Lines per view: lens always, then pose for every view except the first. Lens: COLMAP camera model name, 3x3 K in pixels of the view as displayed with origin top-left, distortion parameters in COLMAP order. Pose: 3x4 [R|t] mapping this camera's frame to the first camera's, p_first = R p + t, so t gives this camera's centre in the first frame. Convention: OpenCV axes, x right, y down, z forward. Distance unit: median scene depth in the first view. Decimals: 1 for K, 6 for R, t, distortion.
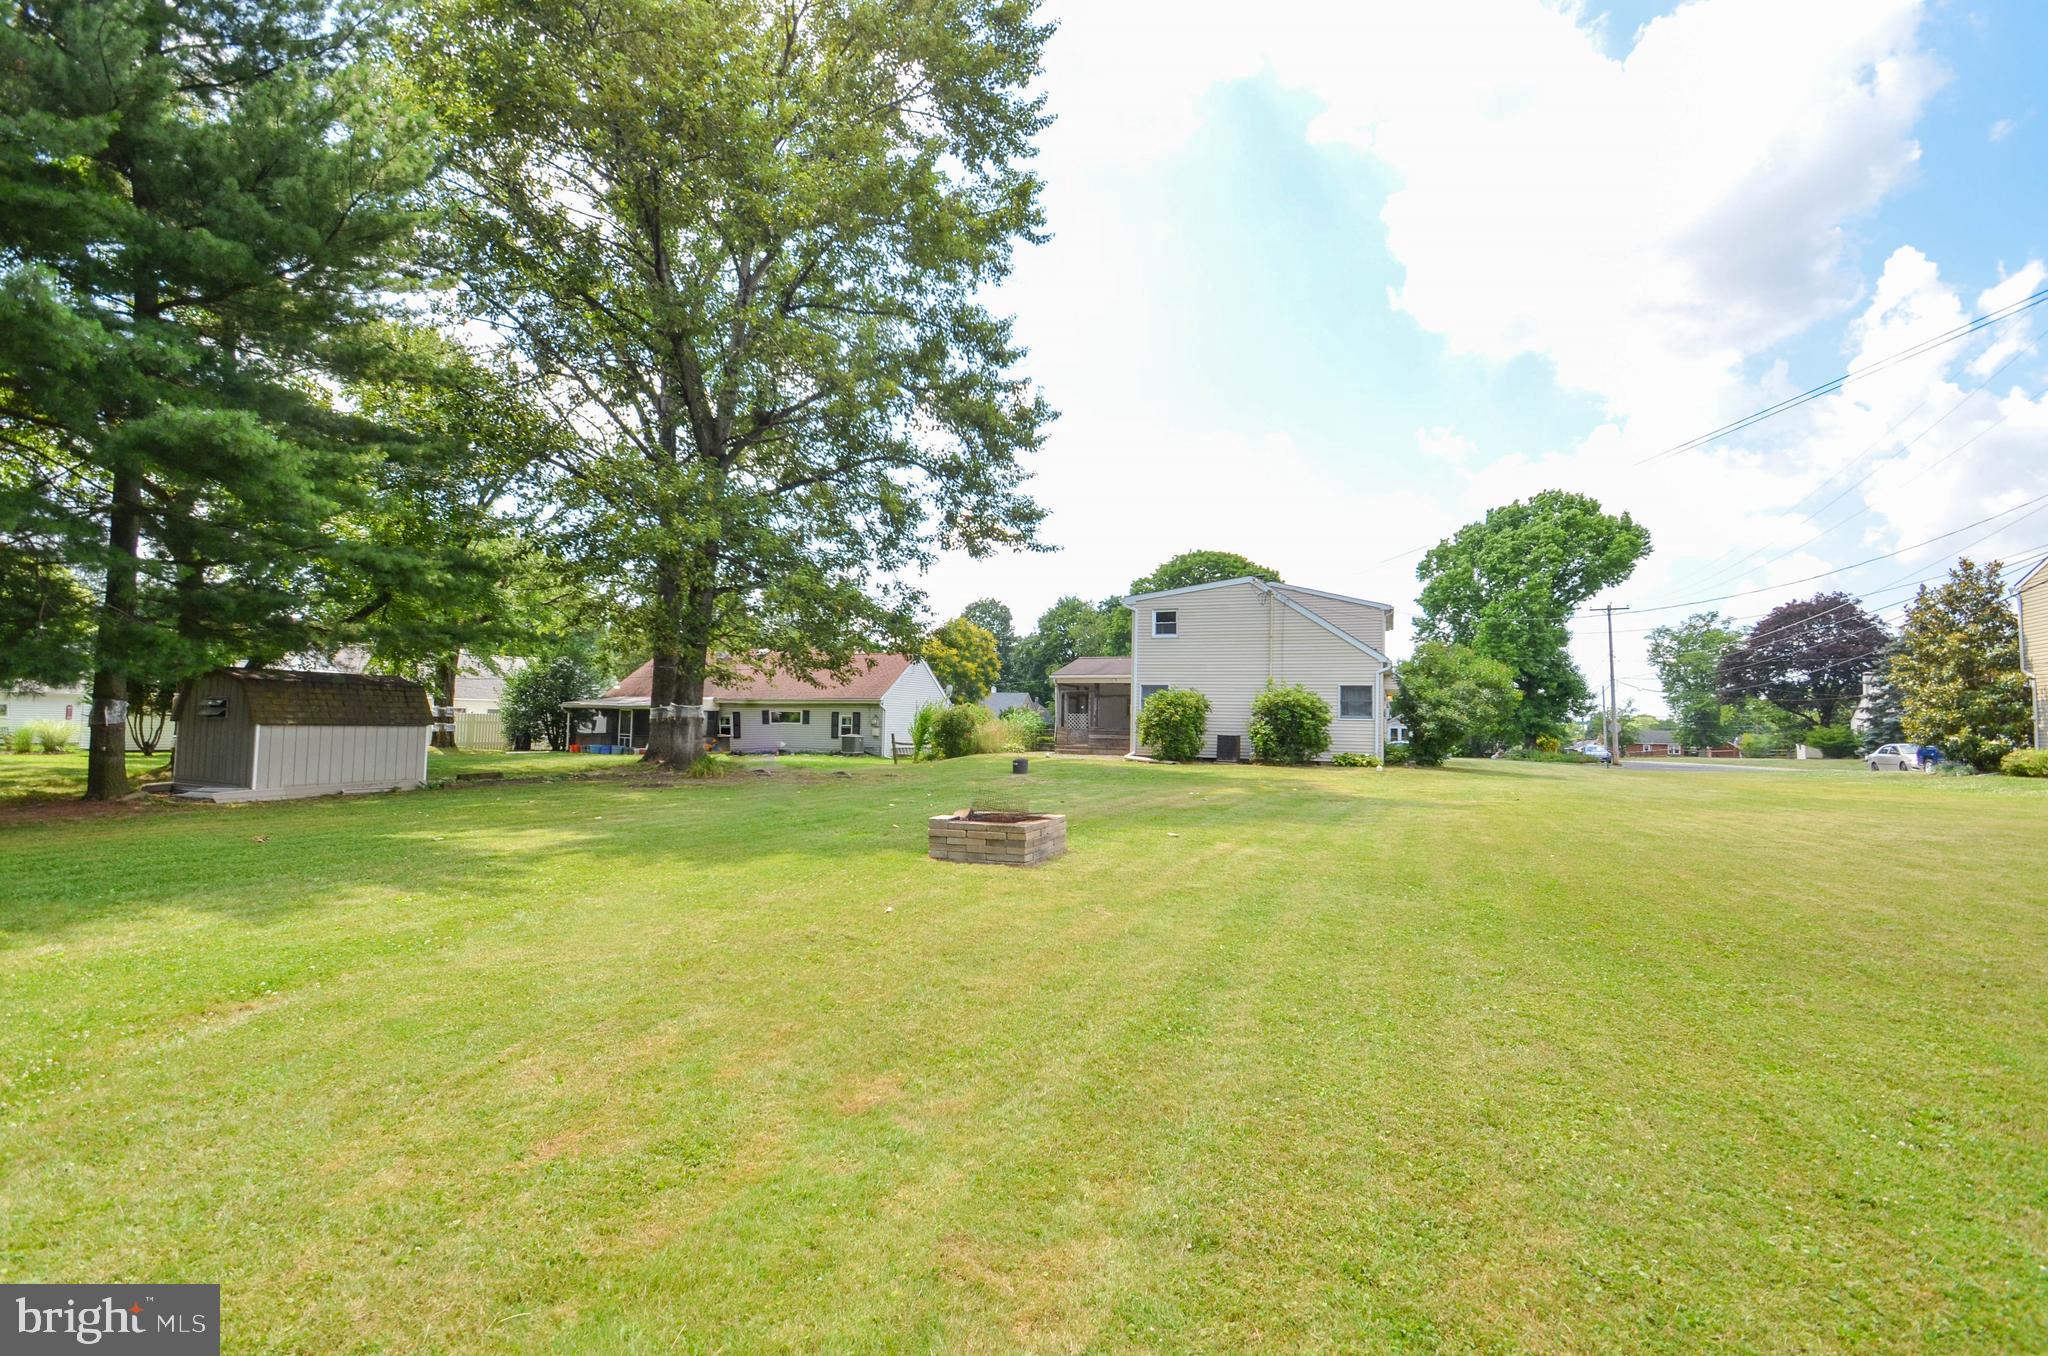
lens RADIAL K [[946.6, 0, 1019.5], [0, 946.6, 656.7], [0, 0, 1]] dist [0.019914, 0.000179]
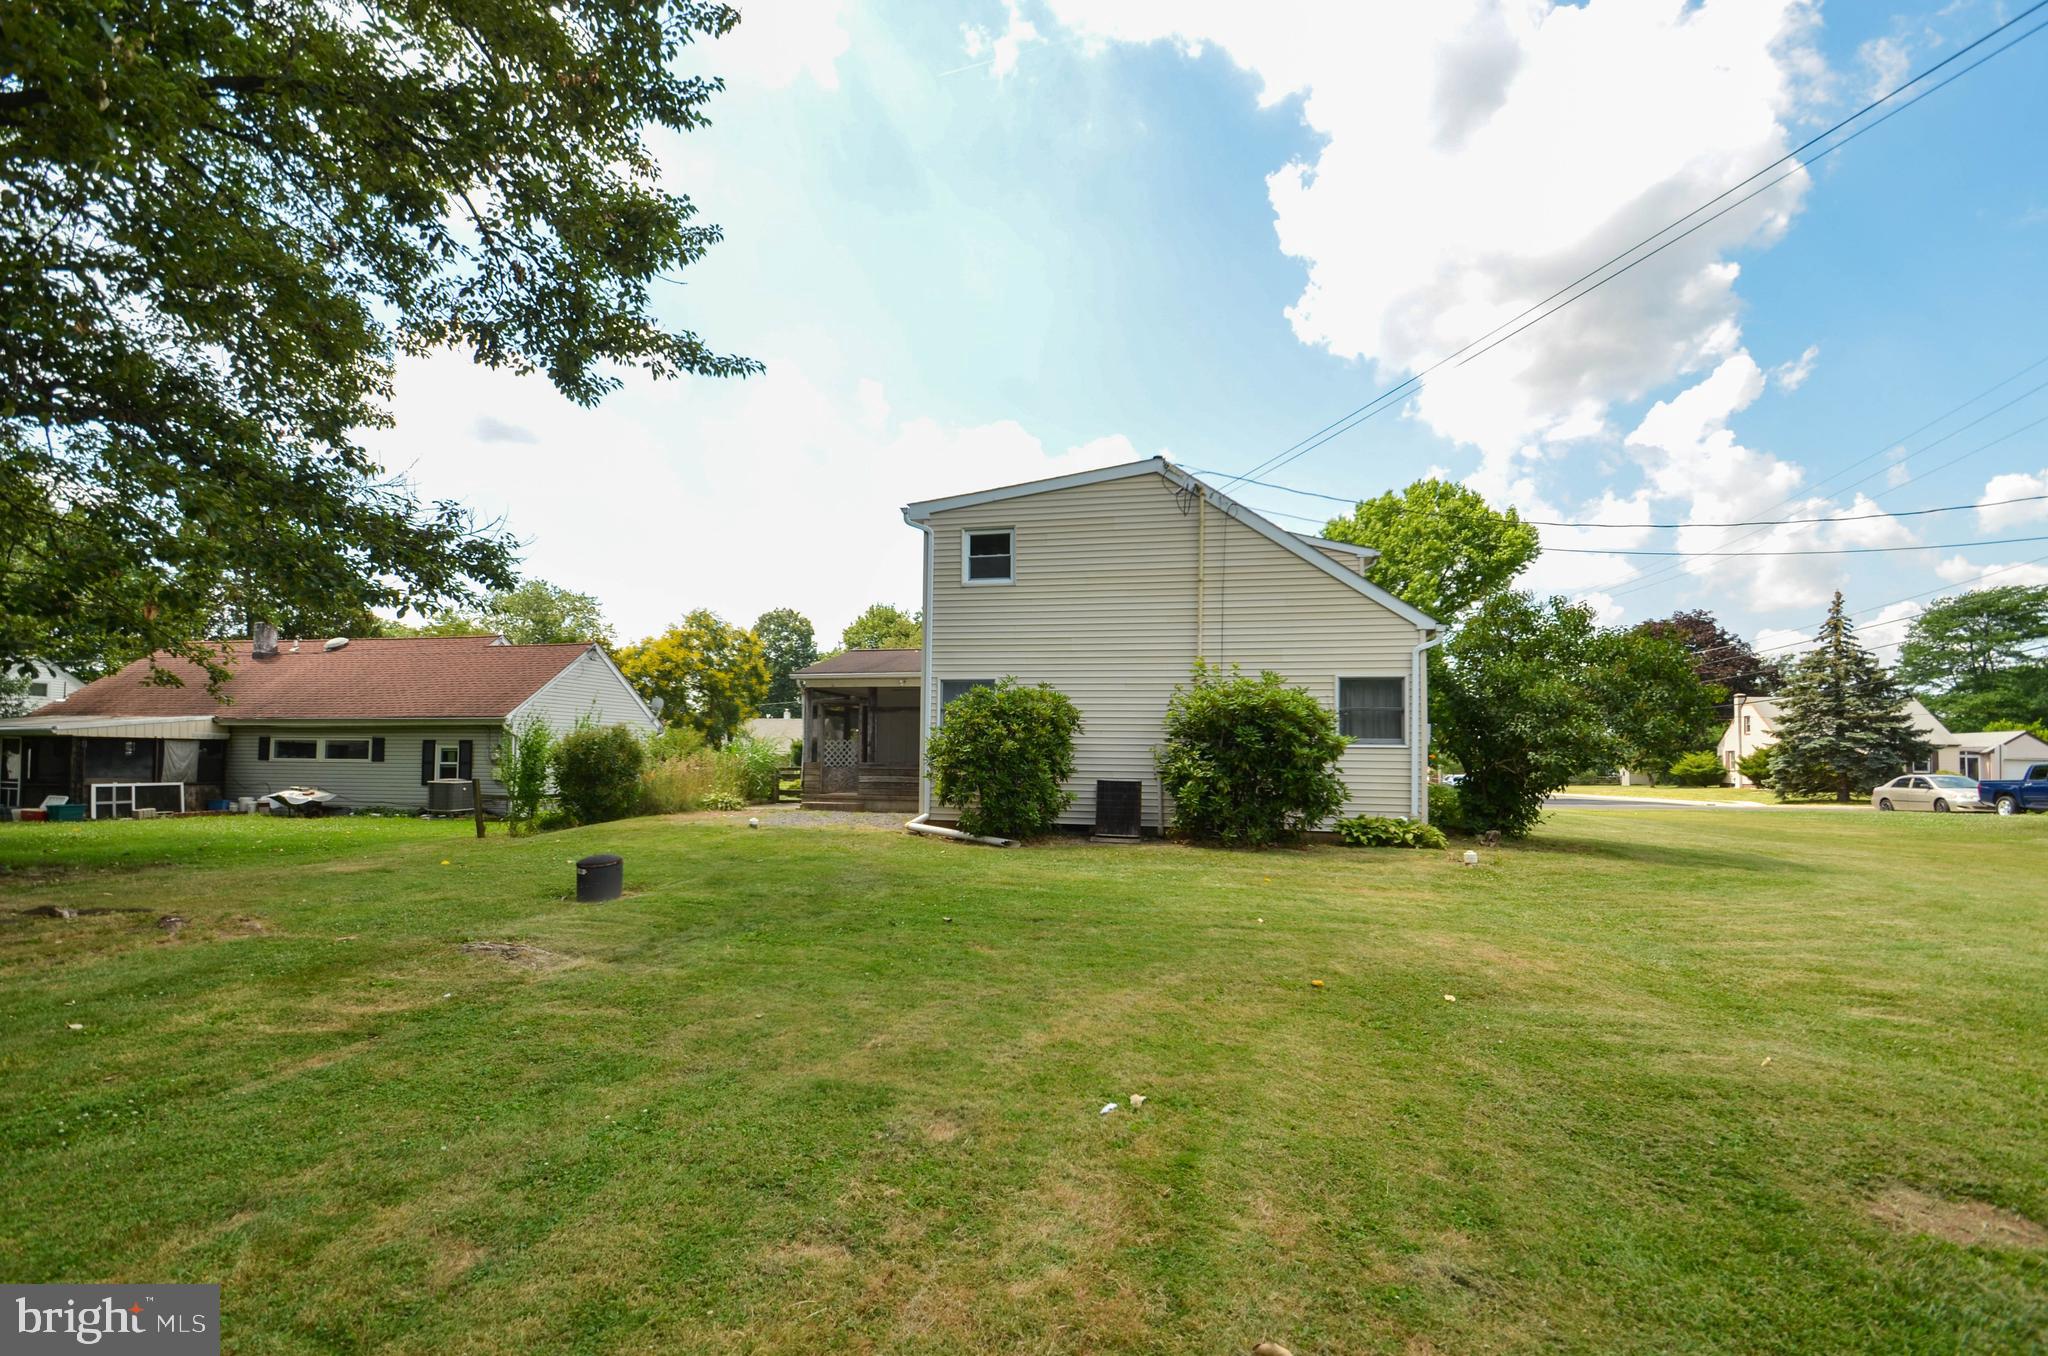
lens RADIAL K [[915.6, 0, 1015.5], [0, 915.6, 701.3], [0, 0, 1]] dist [0.034486, -0.017256]
pose [[0.983470, 0.002022, 0.181058, 0.065046], [-0.004671, 0.999888, 0.014204, 0.027749], [-0.181009, -0.014815, 0.983370, 0.420709]]
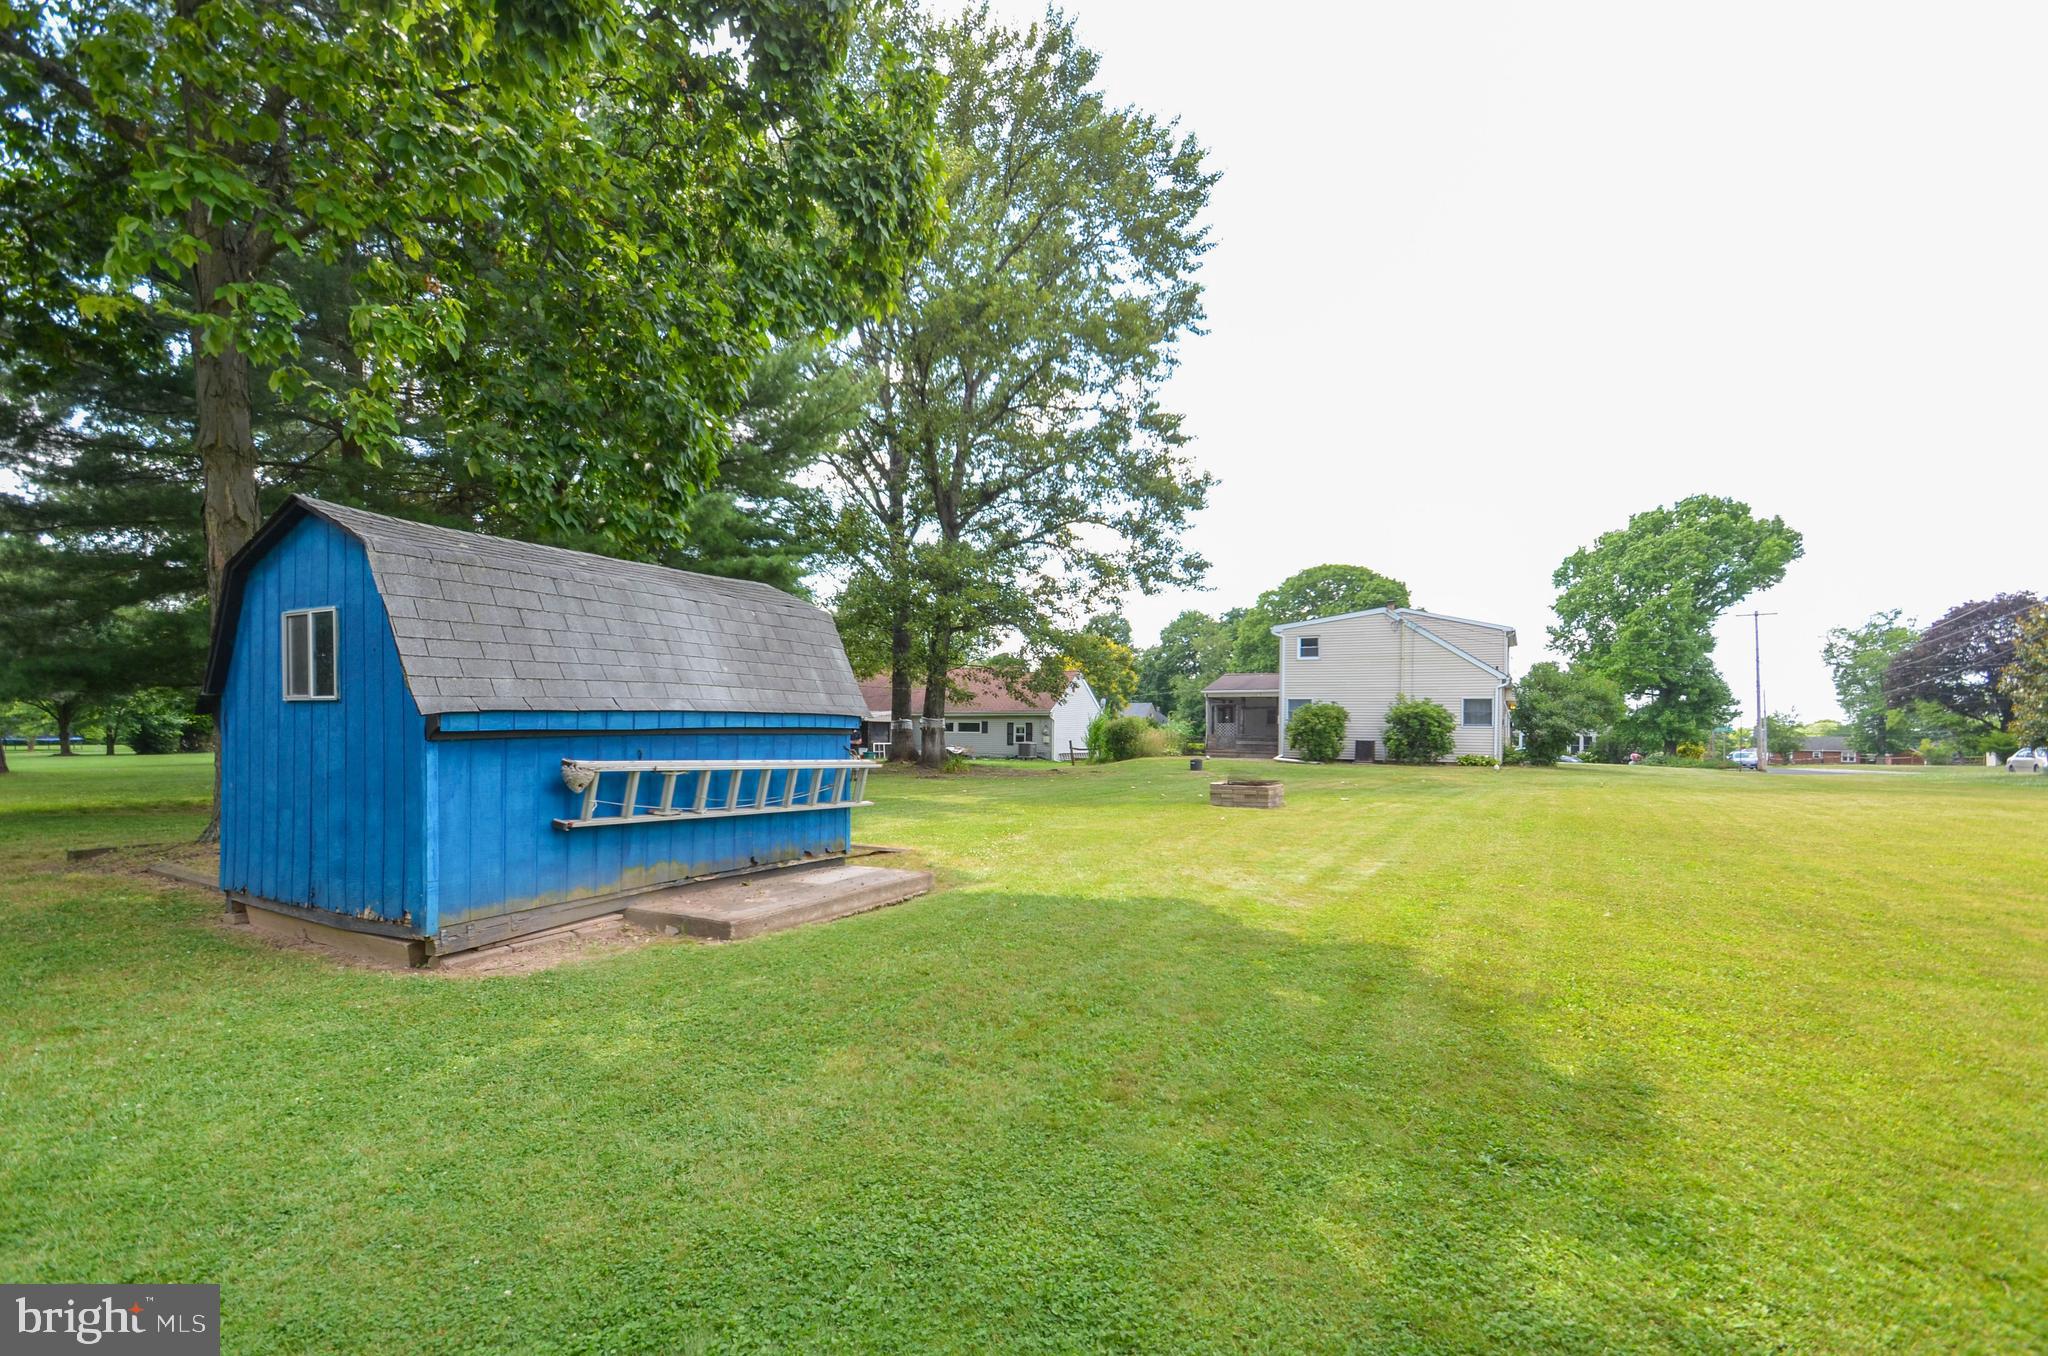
lens RADIAL K [[915.6, 0, 1015.5], [0, 915.6, 701.3], [0, 0, 1]] dist [0.034486, -0.017256]
pose [[0.991047, -0.008854, -0.133222, -0.048047], [0.013686, 0.999280, 0.035395, -0.011027], [0.132813, -0.036901, 0.990454, -0.162587]]
